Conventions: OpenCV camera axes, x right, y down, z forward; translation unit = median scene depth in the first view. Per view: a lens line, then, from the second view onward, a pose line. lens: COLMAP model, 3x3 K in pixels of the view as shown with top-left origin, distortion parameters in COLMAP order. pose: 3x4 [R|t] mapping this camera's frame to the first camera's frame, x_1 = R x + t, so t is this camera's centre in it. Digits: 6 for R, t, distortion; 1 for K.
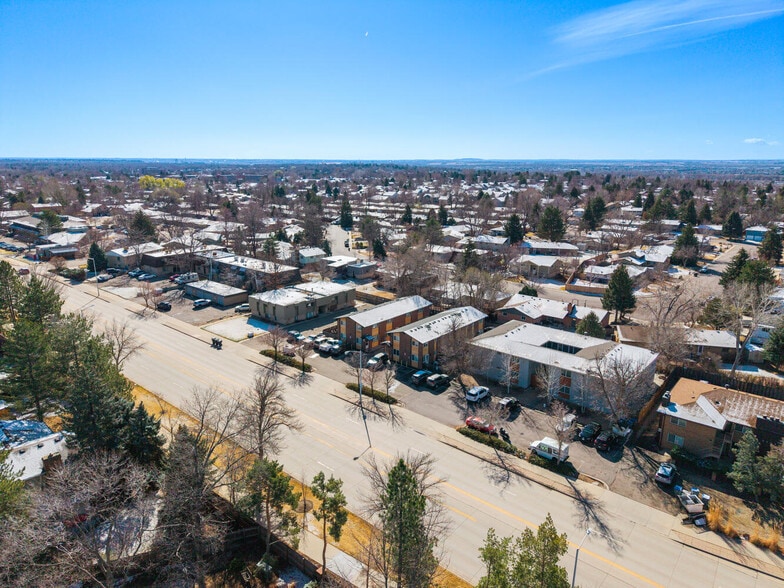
lens RADIAL K [[528.1, 0, 390.6], [0, 528.1, 273.0], [0, 0, 1]] dist [0.065460, -0.100577]
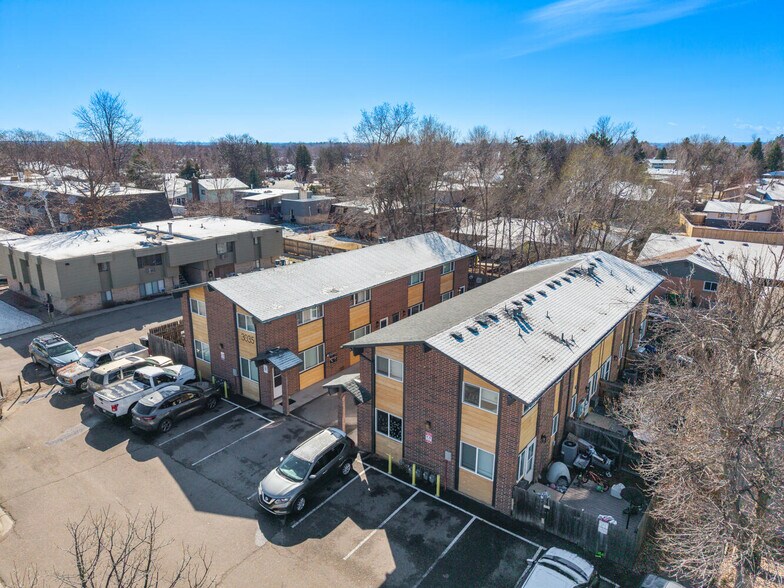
lens RADIAL K [[524.2, 0, 392.0], [0, 524.2, 294.0], [0, 0, 1]] dist [0.038646, -0.047878]
pose [[0.998497, -0.014535, 0.052851, 0.000393], [0.010913, 0.997613, 0.068189, 0.066416], [-0.053716, -0.067510, 0.996272, 0.680648]]
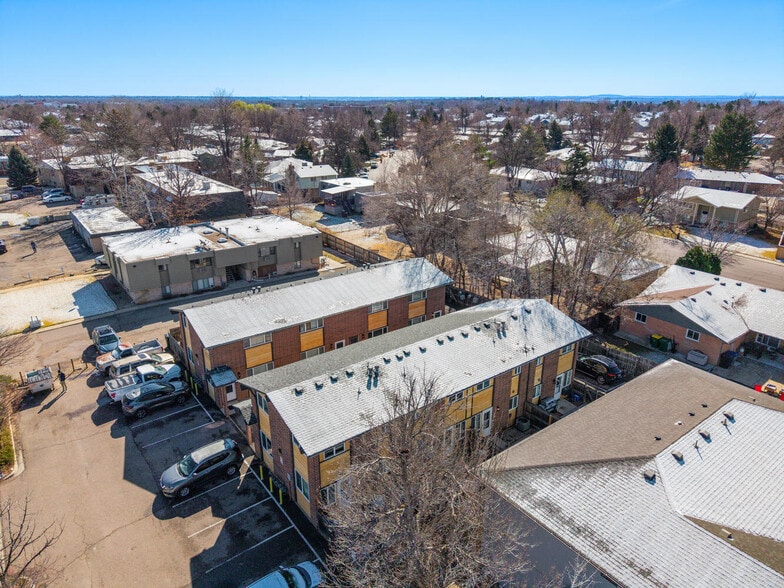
lens RADIAL K [[524.2, 0, 392.0], [0, 524.2, 294.0], [0, 0, 1]] dist [0.038646, -0.047878]
pose [[0.975799, 0.076080, -0.205008, 0.125757], [-0.045132, 0.987409, 0.151615, 0.009129], [0.213961, -0.138693, 0.966946, 0.641306]]
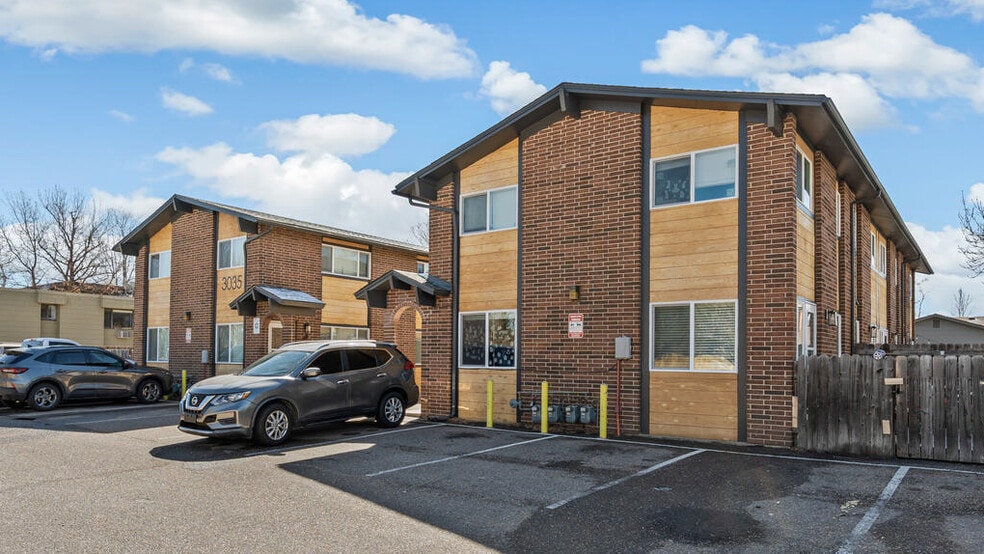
lens RADIAL K [[659.4, 0, 475.9], [0, 659.4, 343.4], [0, 0, 1]] dist [-0.004245, -0.000224]
pose [[0.998922, 0.006697, 0.045924, 0.001556], [0.004405, 0.971386, -0.237464, 0.164003], [-0.046200, 0.237411, 0.970310, 0.765139]]
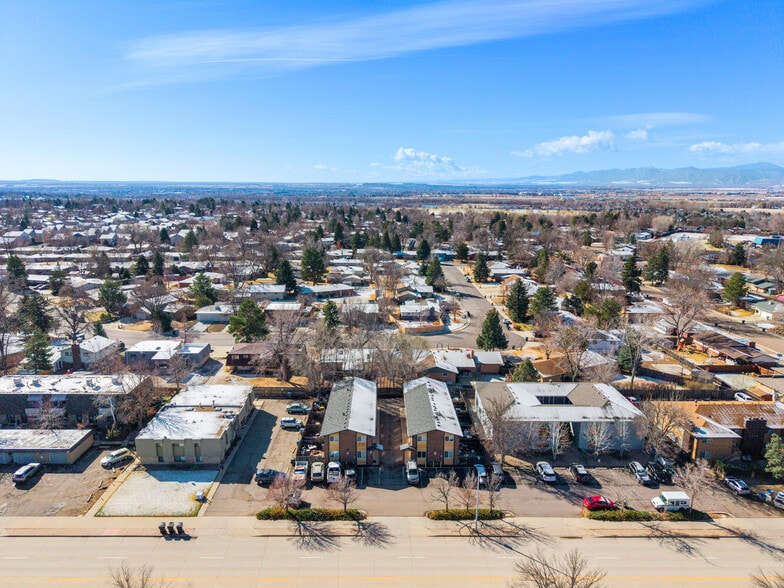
lens RADIAL K [[524.2, 0, 392.0], [0, 524.2, 294.0], [0, 0, 1]] dist [0.038646, -0.047878]
pose [[0.750013, -0.135753, 0.647342, -0.486841], [0.135015, 0.989526, 0.051083, -0.142825], [-0.647496, 0.049088, 0.760486, 0.321288]]
